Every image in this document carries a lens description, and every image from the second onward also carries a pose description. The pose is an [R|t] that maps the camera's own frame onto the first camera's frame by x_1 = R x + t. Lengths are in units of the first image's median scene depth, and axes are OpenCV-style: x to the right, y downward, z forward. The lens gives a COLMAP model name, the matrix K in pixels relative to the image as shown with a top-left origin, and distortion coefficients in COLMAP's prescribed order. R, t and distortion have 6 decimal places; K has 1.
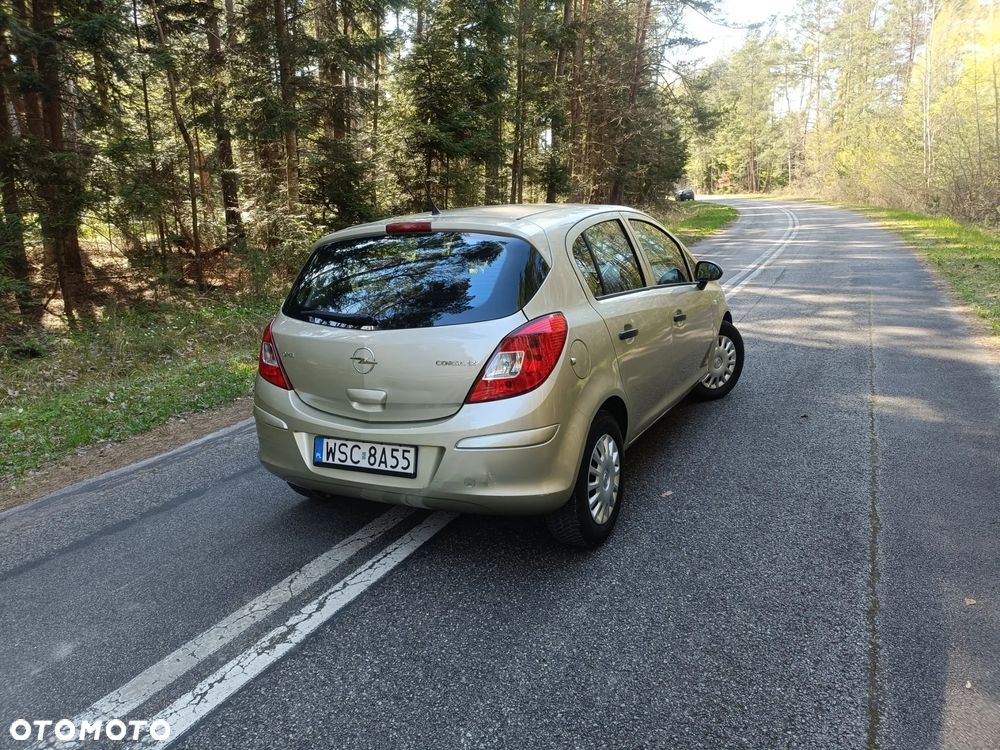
lens RADIAL K [[729.8, 0, 505.8], [0, 729.8, 375.9], [0, 0, 1]] dist [0.033393, -0.021865]
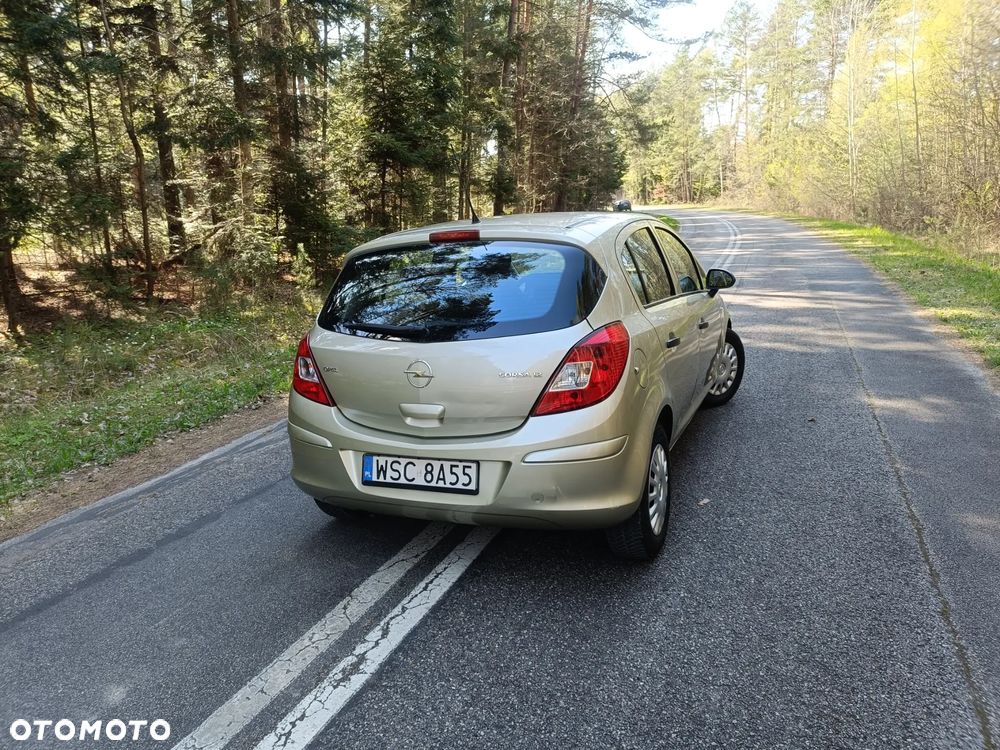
lens RADIAL K [[729.8, 0, 507.1], [0, 729.8, 377.0], [0, 0, 1]] dist [0.033393, -0.021865]
pose [[0.996539, -0.020057, 0.080665, -0.139595], [0.021020, 0.999717, -0.011106, -0.003619], [-0.080419, 0.012763, 0.996679, 0.027604]]
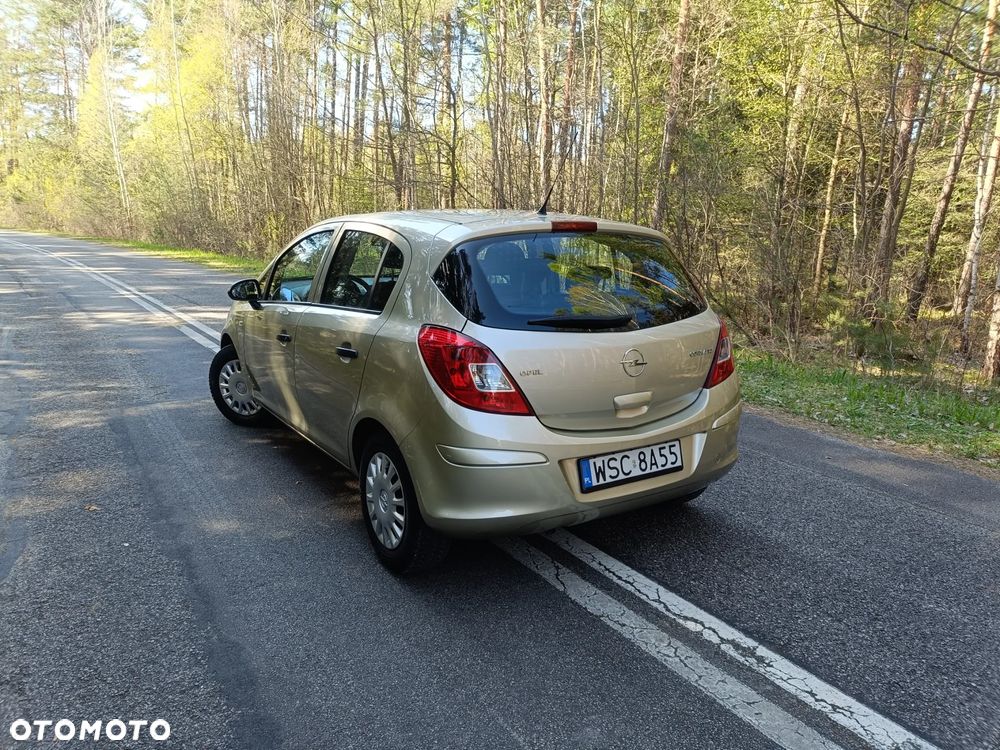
lens RADIAL K [[713.2, 0, 506.8], [0, 713.2, 382.1], [0, 0, 1]] dist [0.019445, 0.000472]
pose [[0.509944, -0.123059, 0.851360, -0.952602], [0.149153, 0.987372, 0.053380, -0.062894], [-0.847178, 0.099762, 0.521859, 0.585800]]
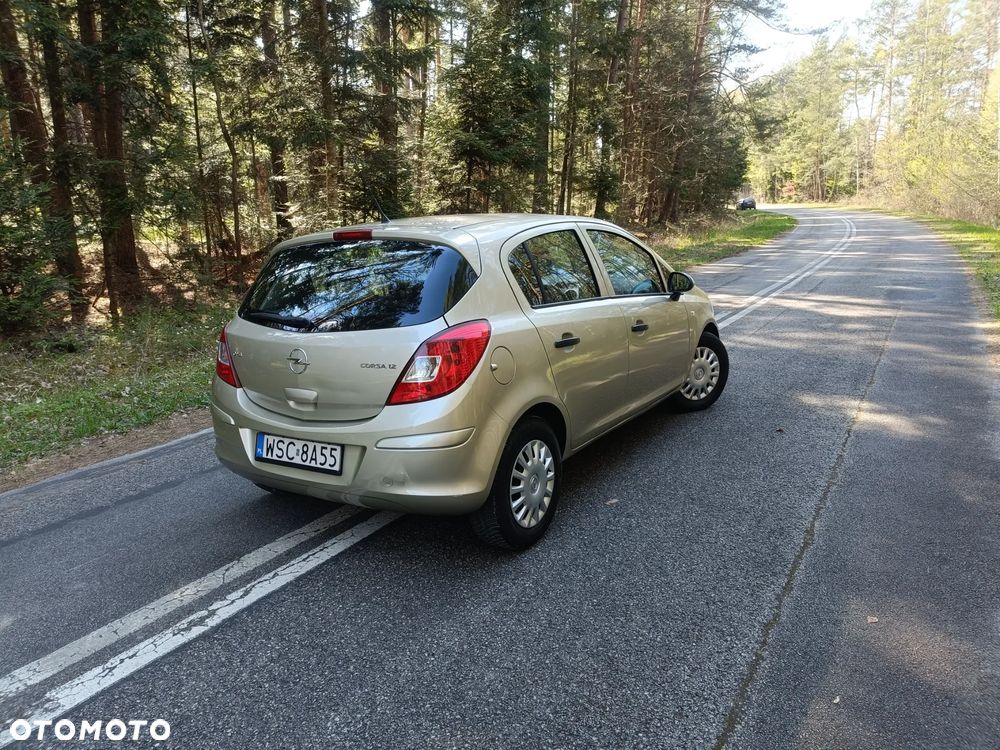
lens RADIAL K [[729.8, 0, 504.7], [0, 729.8, 377.5], [0, 0, 1]] dist [0.033393, -0.021865]
pose [[0.996799, 0.027088, -0.075223, 0.160547], [-0.027615, 0.999601, -0.005977, -0.000210], [0.075031, 0.008035, 0.997149, -0.021991]]
